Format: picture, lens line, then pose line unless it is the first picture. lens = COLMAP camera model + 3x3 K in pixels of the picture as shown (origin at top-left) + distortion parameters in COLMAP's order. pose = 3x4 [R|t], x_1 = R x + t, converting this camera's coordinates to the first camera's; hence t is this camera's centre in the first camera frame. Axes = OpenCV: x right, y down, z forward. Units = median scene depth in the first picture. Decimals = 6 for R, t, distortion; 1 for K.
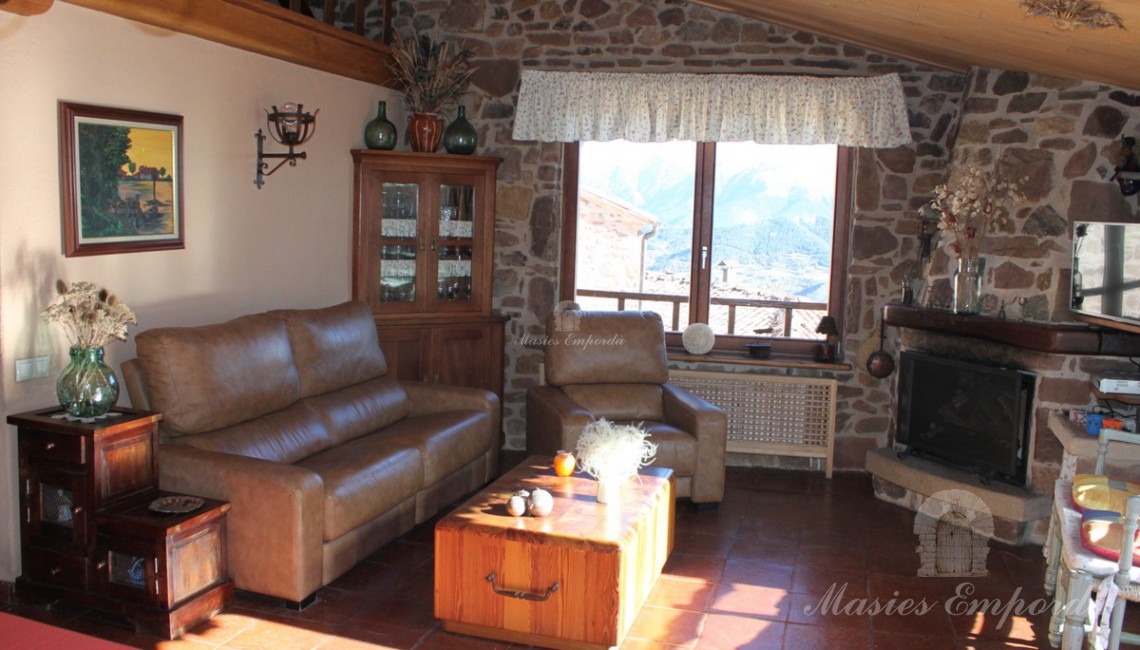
lens RADIAL K [[984.9, 0, 570.0], [0, 984.9, 325.0], [0, 0, 1]] dist [-0.151858, 0.149026]
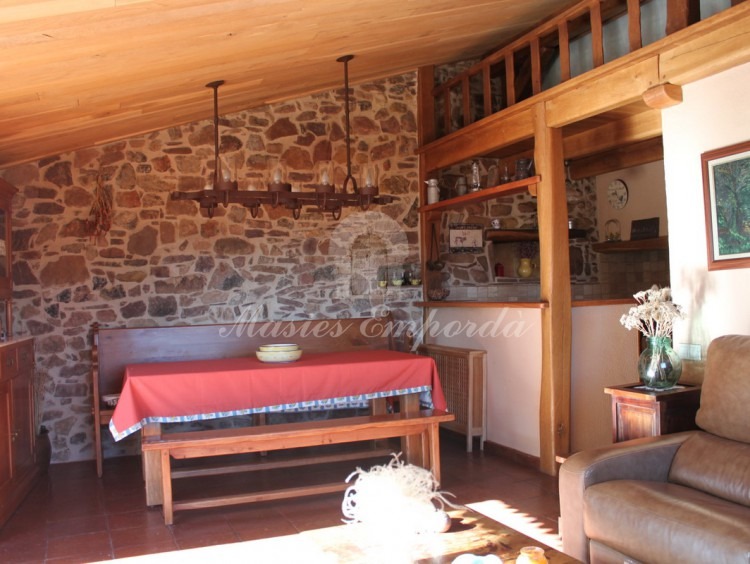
lens RADIAL K [[725.4, 0, 375.0], [0, 725.4, 282.0], [0, 0, 1]] dist [-0.156556, 0.174925]
pose [[-0.762706, -0.018055, -0.646493, 0.438808], [-0.067372, 0.996390, 0.051656, -0.076529], [0.643227, 0.082954, -0.761169, 1.456455]]
